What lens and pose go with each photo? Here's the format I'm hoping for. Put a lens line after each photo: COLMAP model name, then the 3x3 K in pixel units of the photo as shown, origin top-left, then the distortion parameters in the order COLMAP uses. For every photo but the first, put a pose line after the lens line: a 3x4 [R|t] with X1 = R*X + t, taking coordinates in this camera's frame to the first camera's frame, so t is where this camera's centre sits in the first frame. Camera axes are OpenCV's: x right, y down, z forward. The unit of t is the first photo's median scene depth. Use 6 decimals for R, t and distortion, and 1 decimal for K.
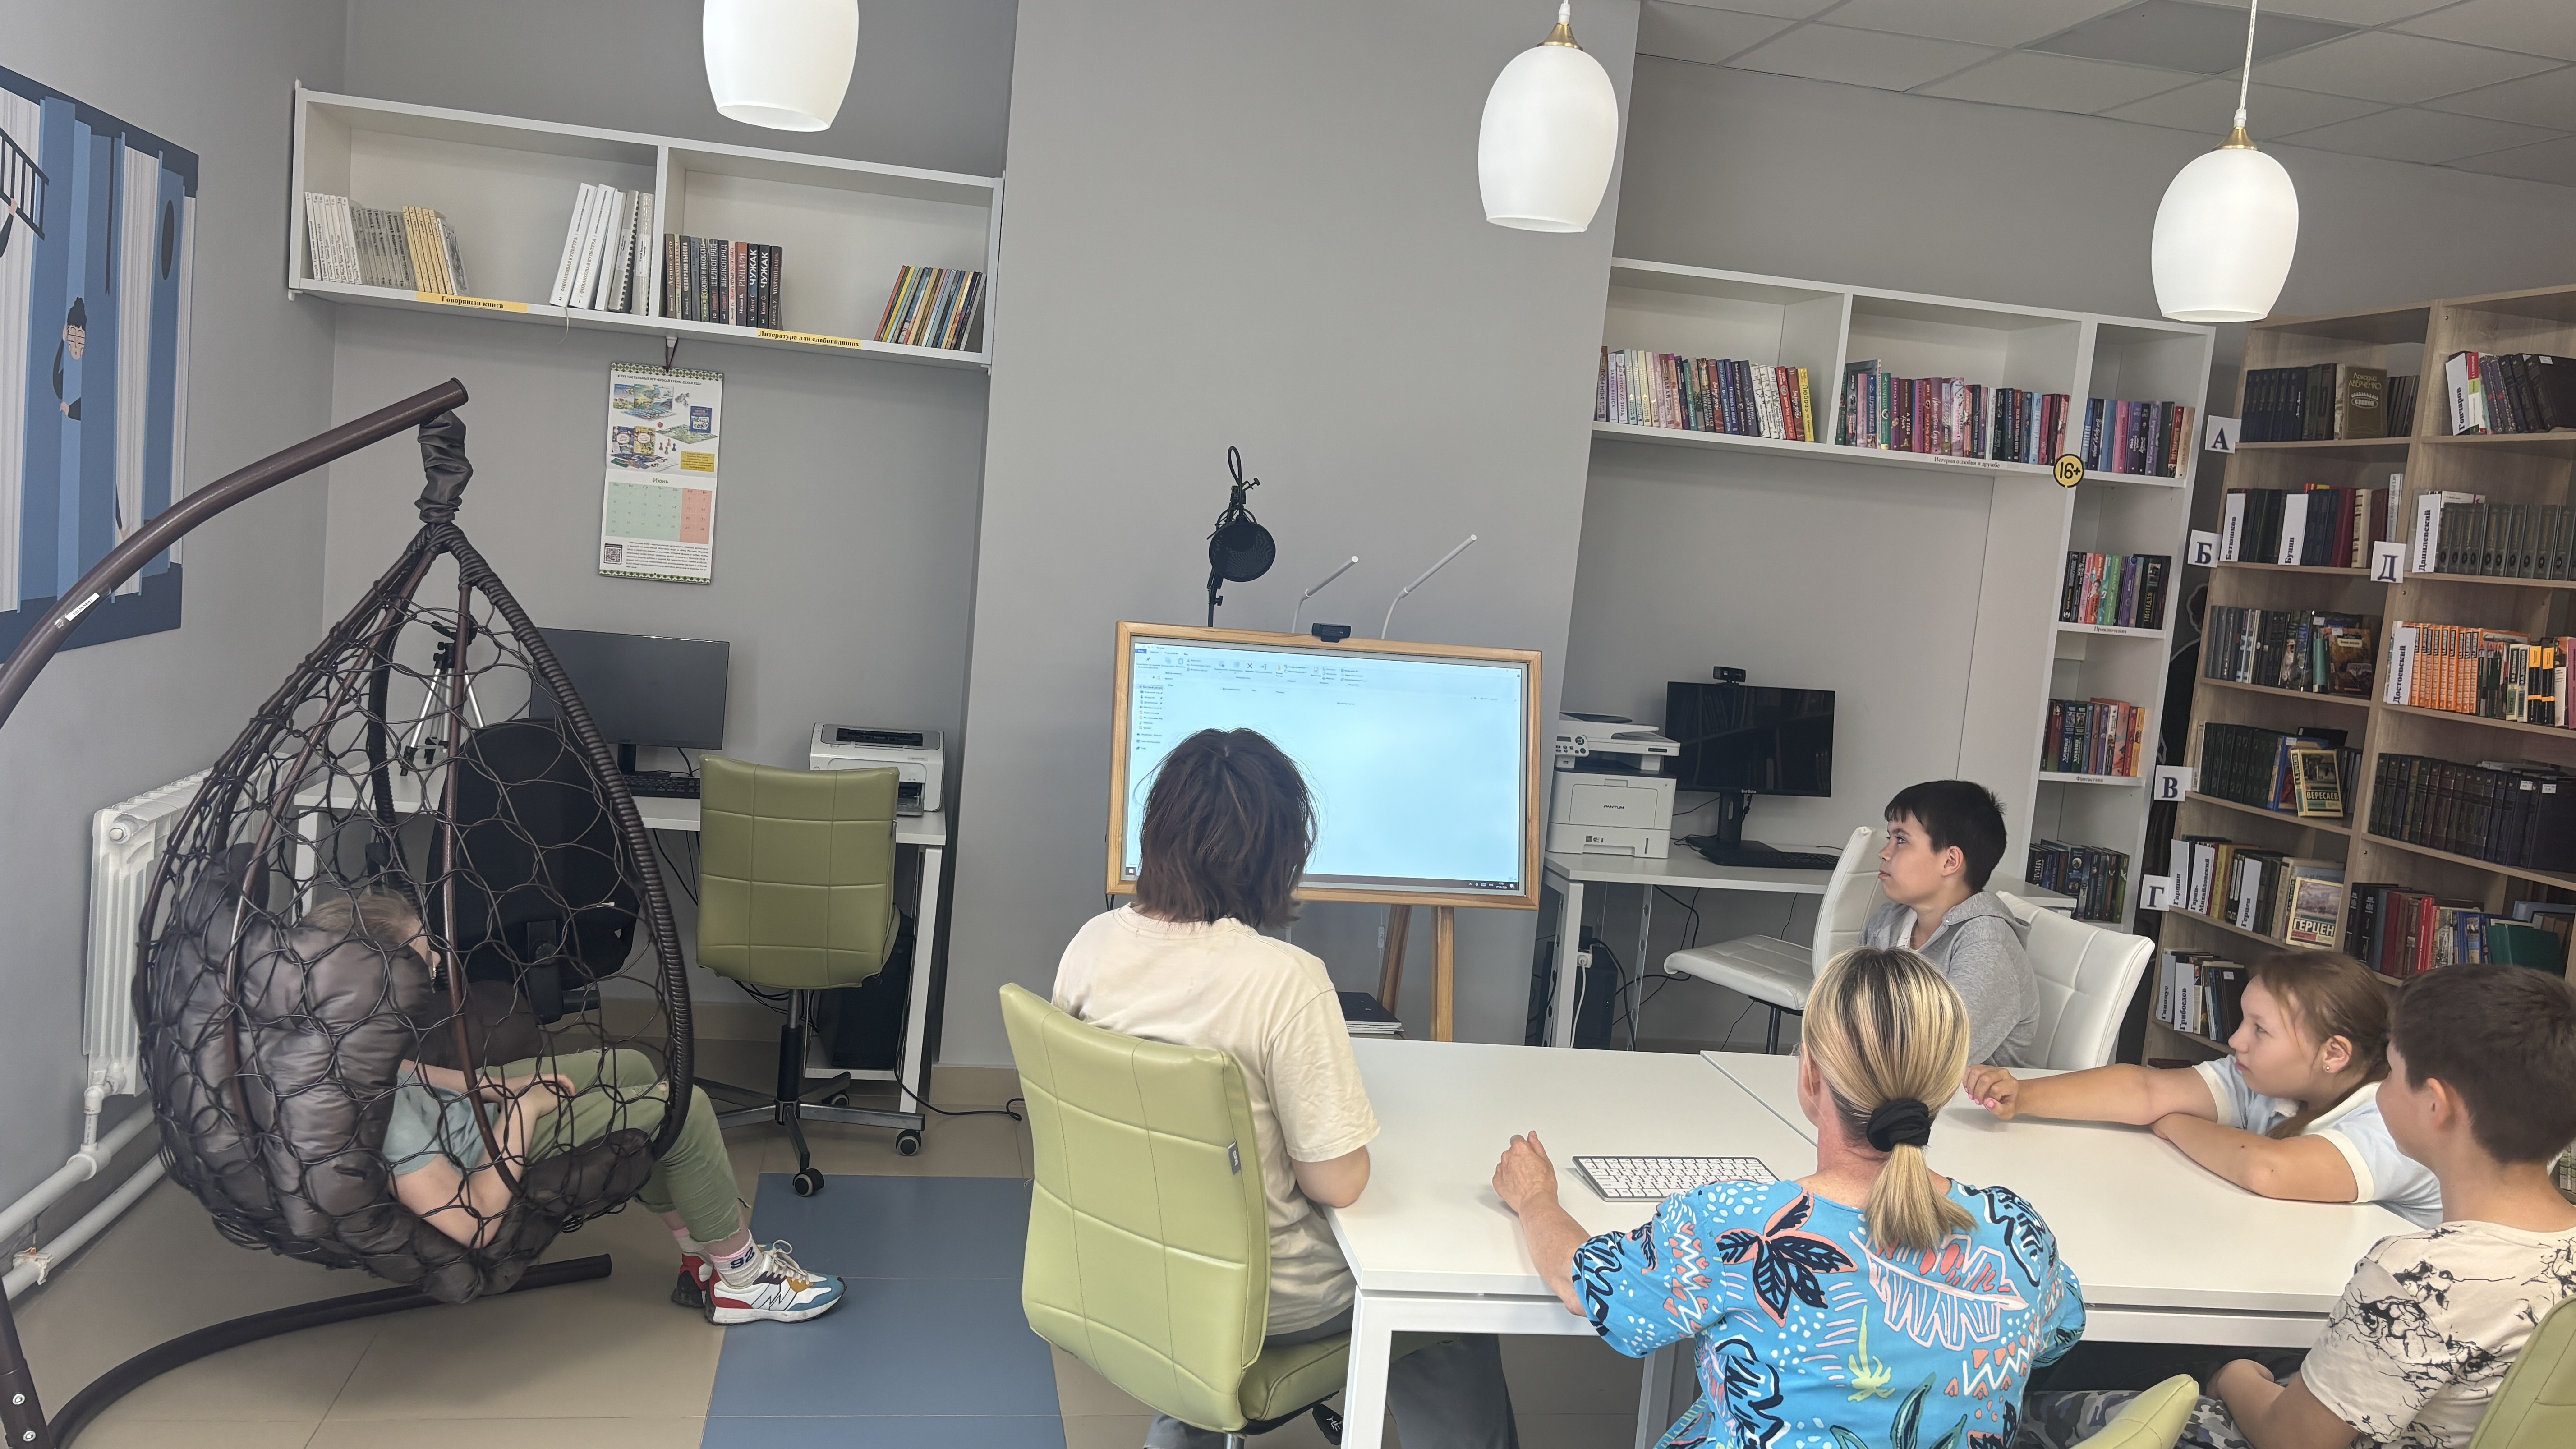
lens RADIAL K [[1913.2, 0, 1284.9], [0, 1913.2, 728.3], [0, 0, 1]] dist [-0.005774, -0.004337]
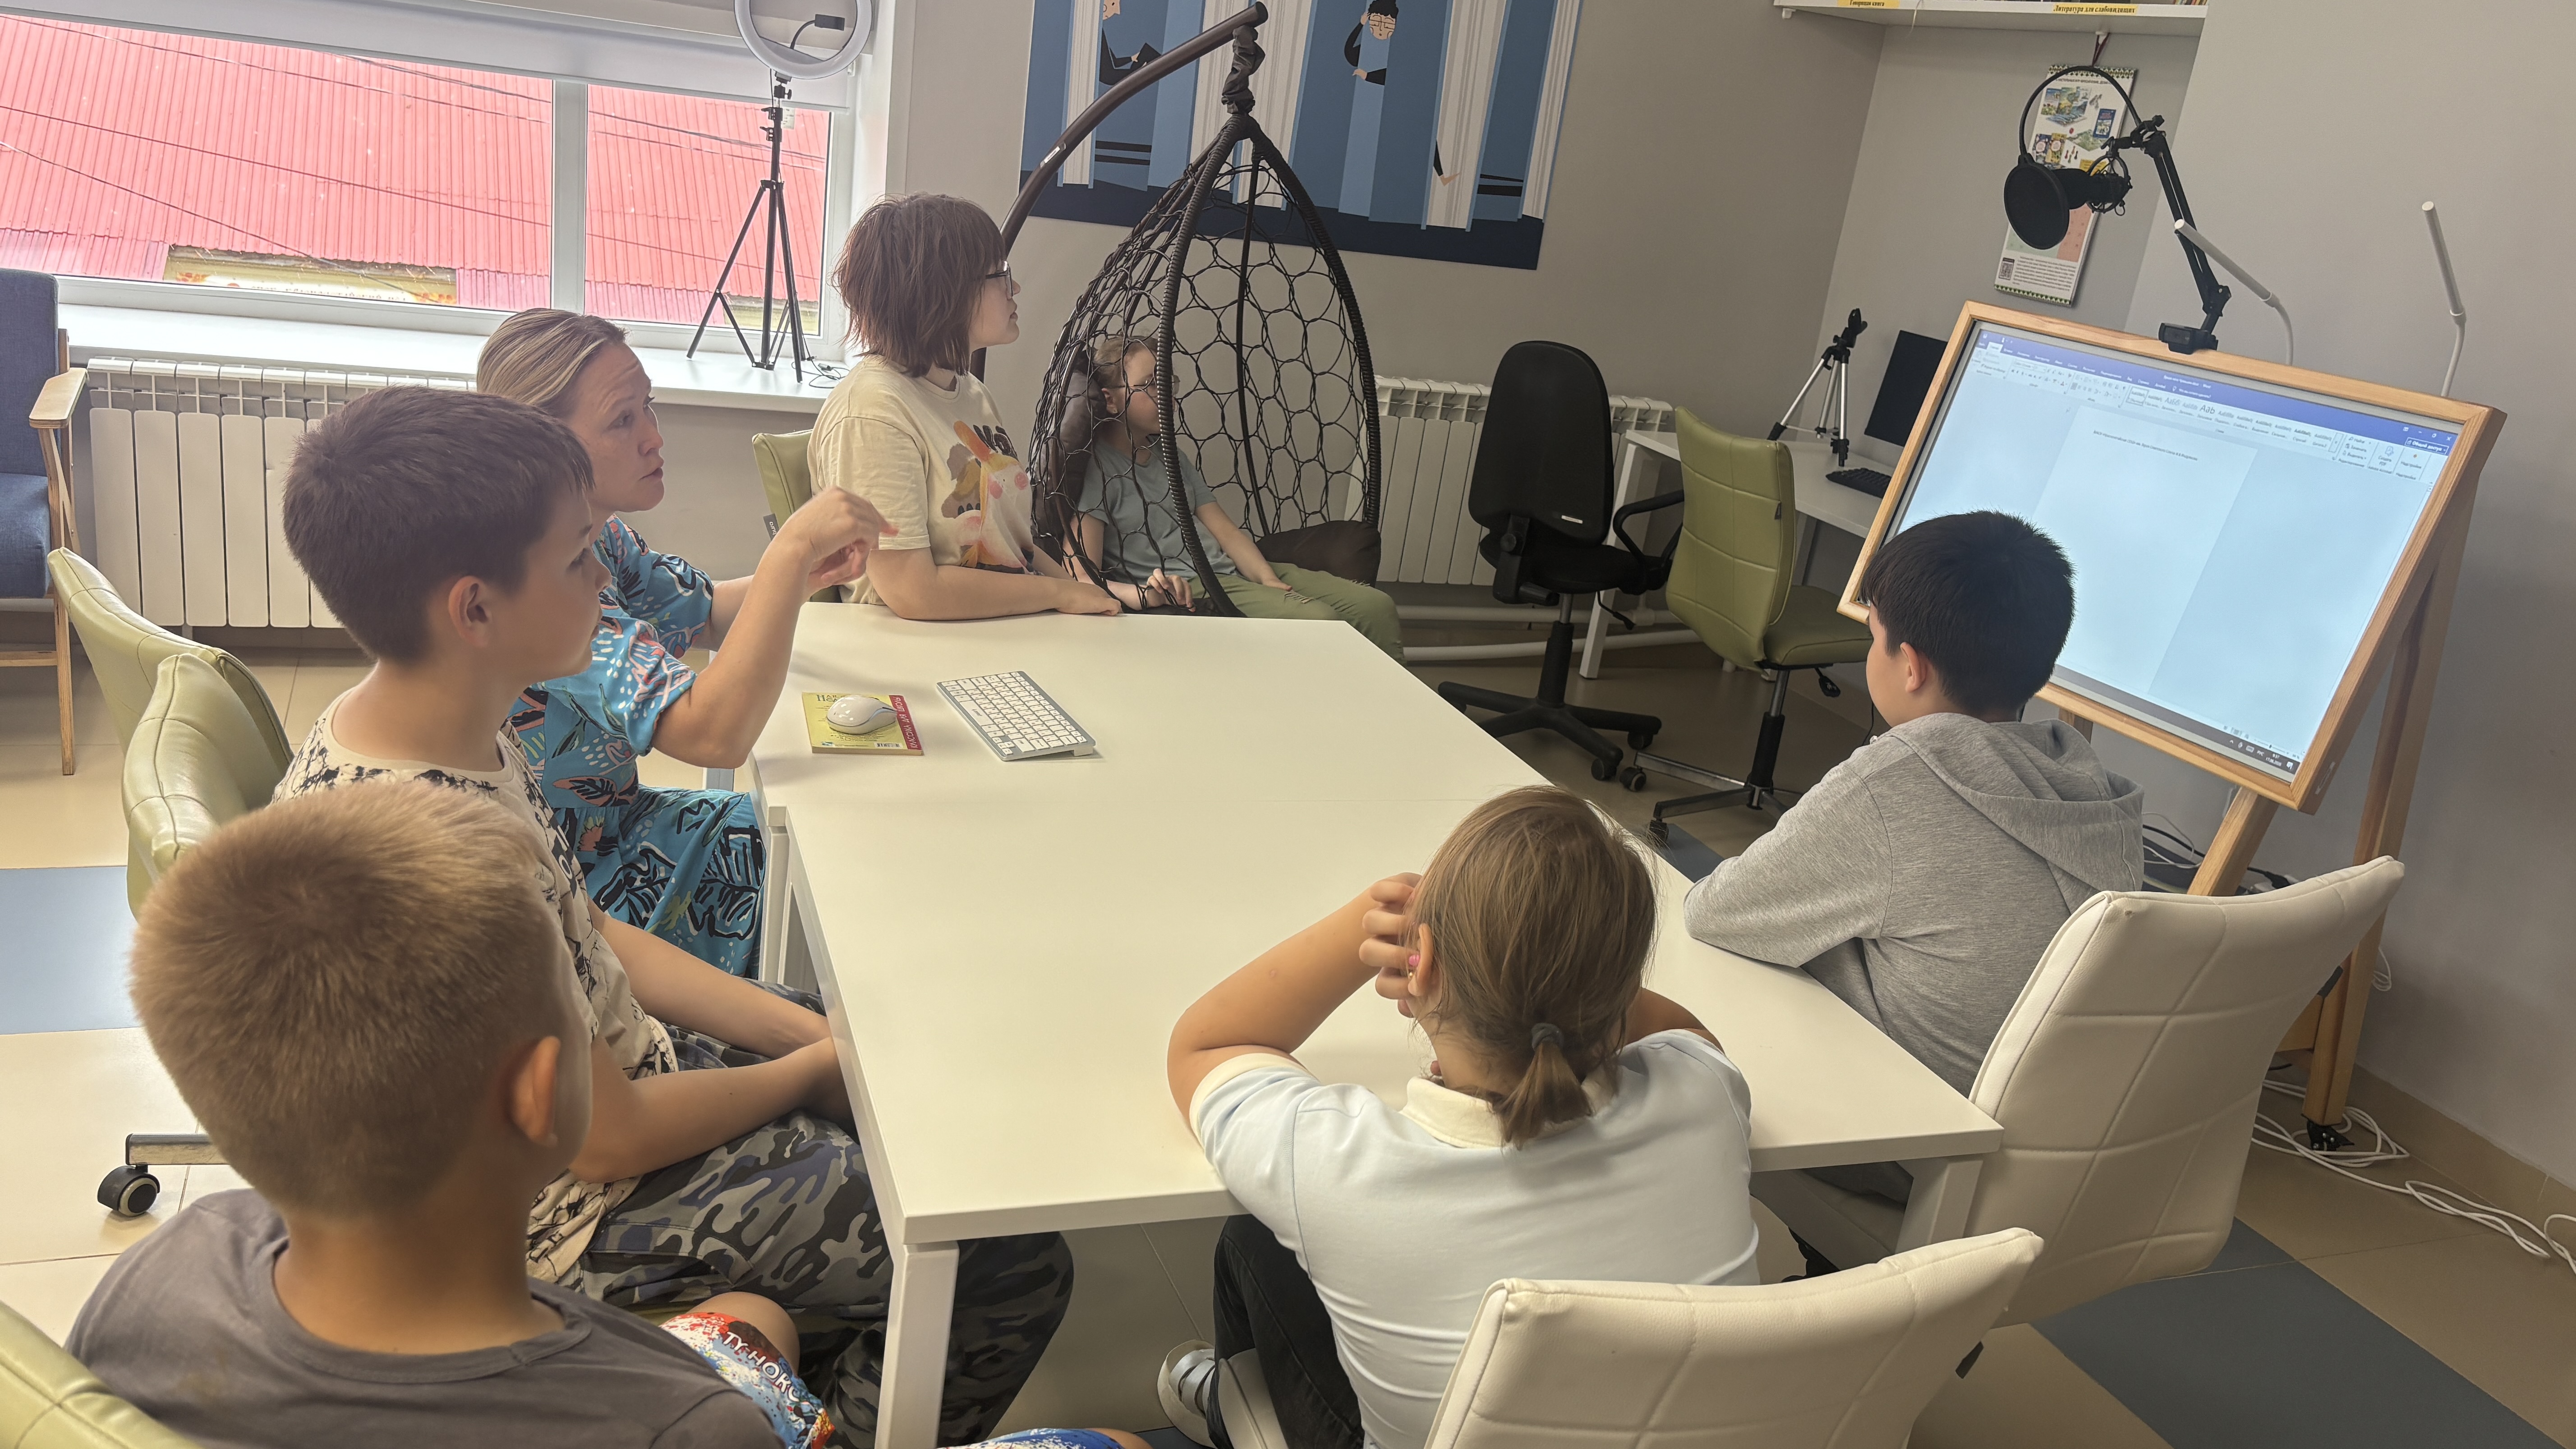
lens RADIAL K [[1913.2, 0, 1284.9], [0, 1913.2, 728.3], [0, 0, 1]] dist [-0.005774, -0.004337]
pose [[0.177569, 0.247084, -0.952585, 0.612165], [-0.221609, 0.953146, 0.205920, 0.013037], [0.958832, 0.174536, 0.224005, 0.516708]]
